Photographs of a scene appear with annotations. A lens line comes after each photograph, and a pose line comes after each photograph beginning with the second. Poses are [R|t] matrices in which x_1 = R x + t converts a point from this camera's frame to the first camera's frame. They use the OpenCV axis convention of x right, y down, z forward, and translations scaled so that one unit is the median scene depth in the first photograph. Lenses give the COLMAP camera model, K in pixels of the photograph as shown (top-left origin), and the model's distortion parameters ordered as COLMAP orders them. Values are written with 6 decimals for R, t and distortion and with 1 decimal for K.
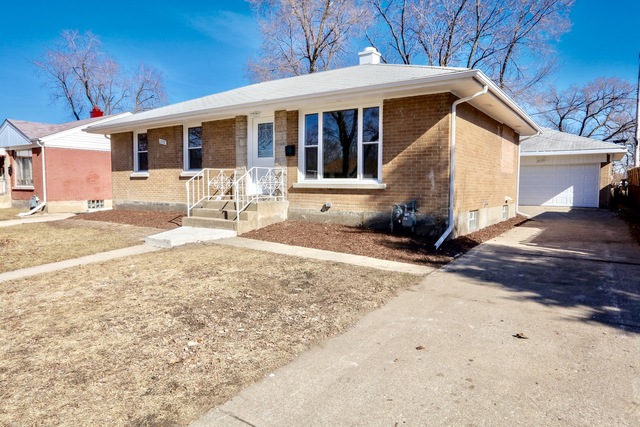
lens RADIAL K [[418.4, 0, 320.3], [0, 418.4, 212.7], [0, 0, 1]] dist [-0.007672, -0.001109]
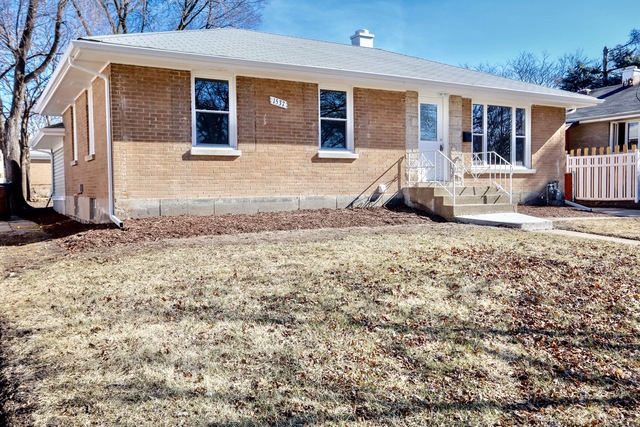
lens RADIAL K [[568.3, 0, 320.5], [0, 568.3, 212.6], [0, 0, 1]] dist [-0.052664, -0.003040]
pose [[0.402521, -0.055044, 0.913754, -1.338519], [0.070614, 0.997083, 0.028957, -0.025126], [-0.912683, 0.052868, 0.405234, 0.692243]]
